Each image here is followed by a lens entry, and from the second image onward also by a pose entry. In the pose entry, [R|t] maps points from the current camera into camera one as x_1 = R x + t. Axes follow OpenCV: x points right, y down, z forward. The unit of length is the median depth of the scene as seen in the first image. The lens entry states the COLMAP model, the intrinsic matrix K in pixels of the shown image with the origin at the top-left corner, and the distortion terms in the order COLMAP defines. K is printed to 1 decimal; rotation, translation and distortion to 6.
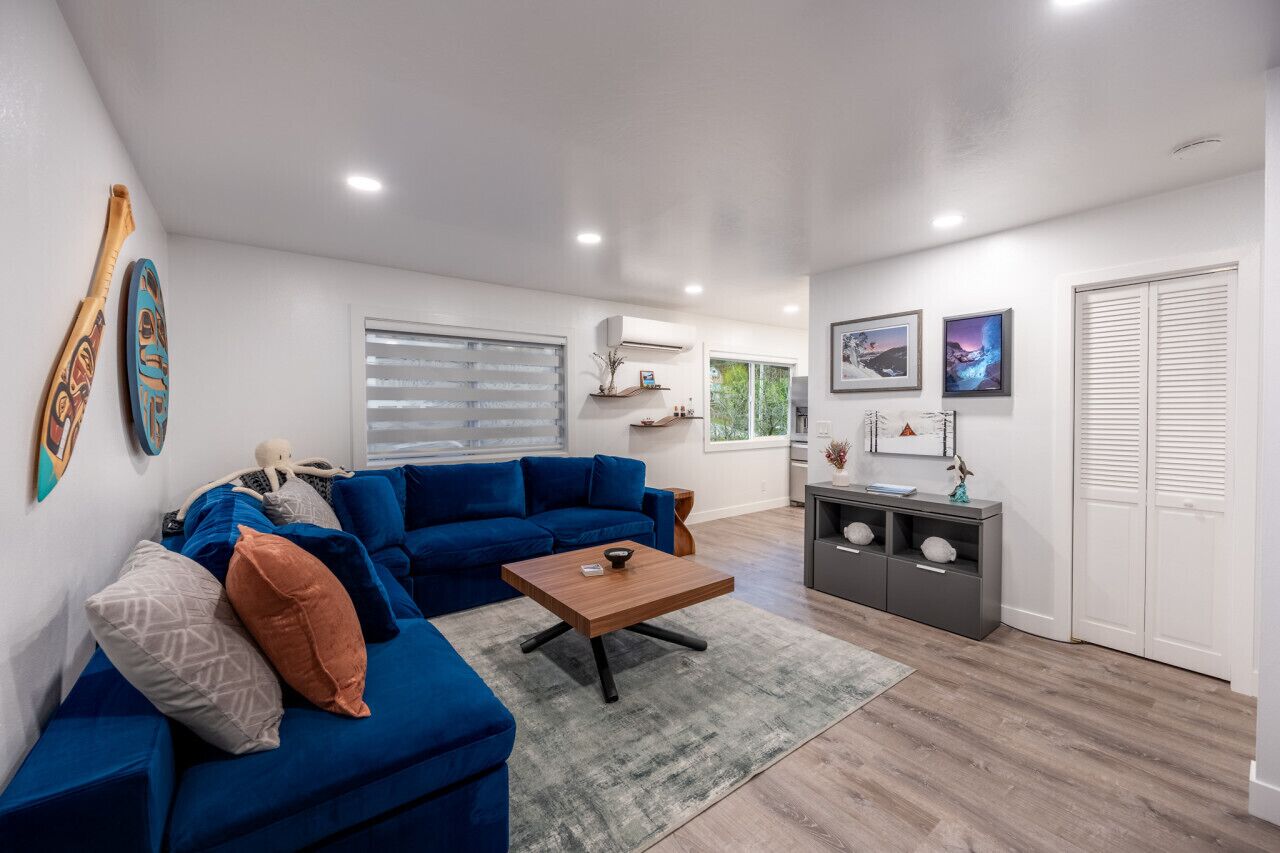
lens RADIAL K [[518.3, 0, 640.0], [0, 518.3, 426.5], [0, 0, 1]] dist [-0.000477, 0.000200]
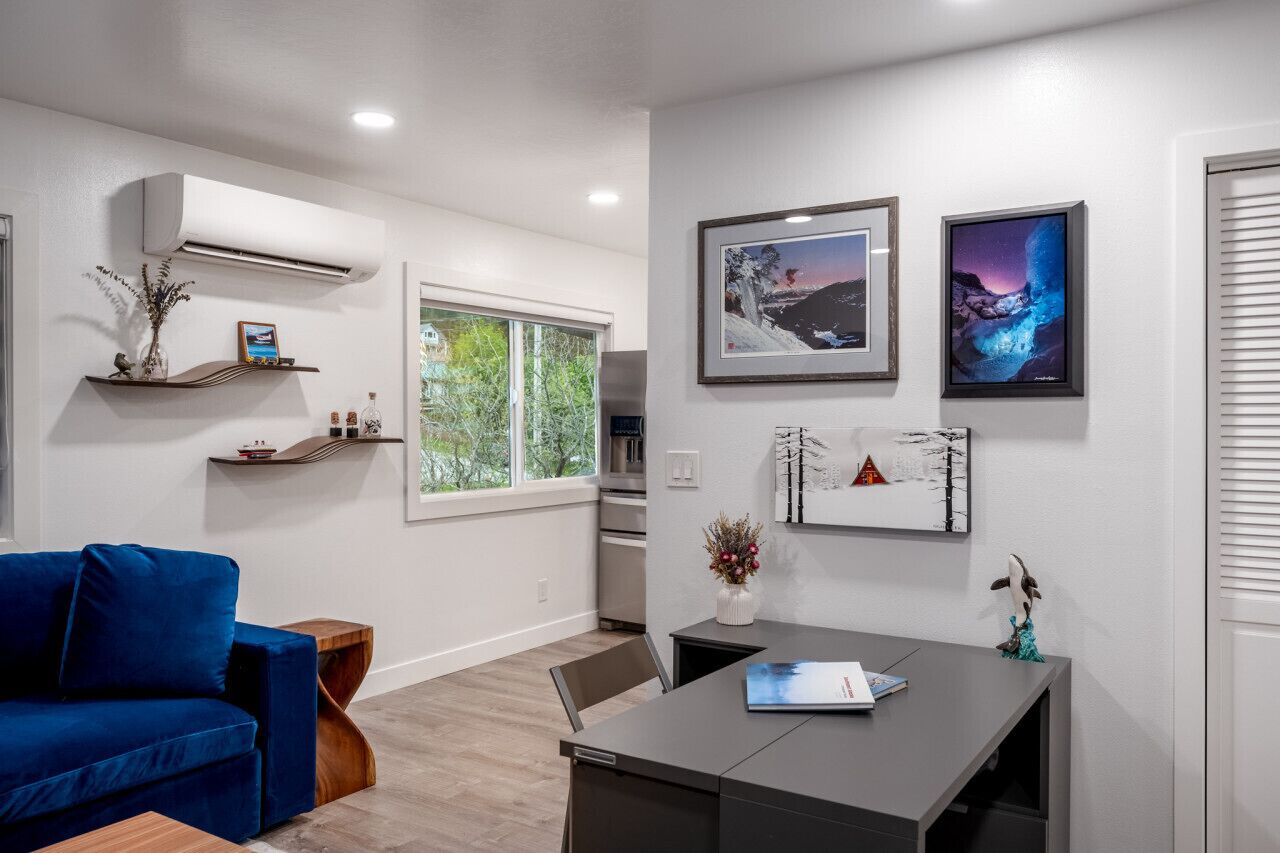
lens RADIAL K [[973.2, 0, 640.0], [0, 973.2, 426.5], [0, 0, 1]] dist [0.001373, -0.000875]
pose [[0.943876, 0.004870, 0.330264, 0.060422], [0.003723, 0.999671, -0.025379, -0.010284], [-0.330279, 0.025185, 0.943547, 0.271108]]
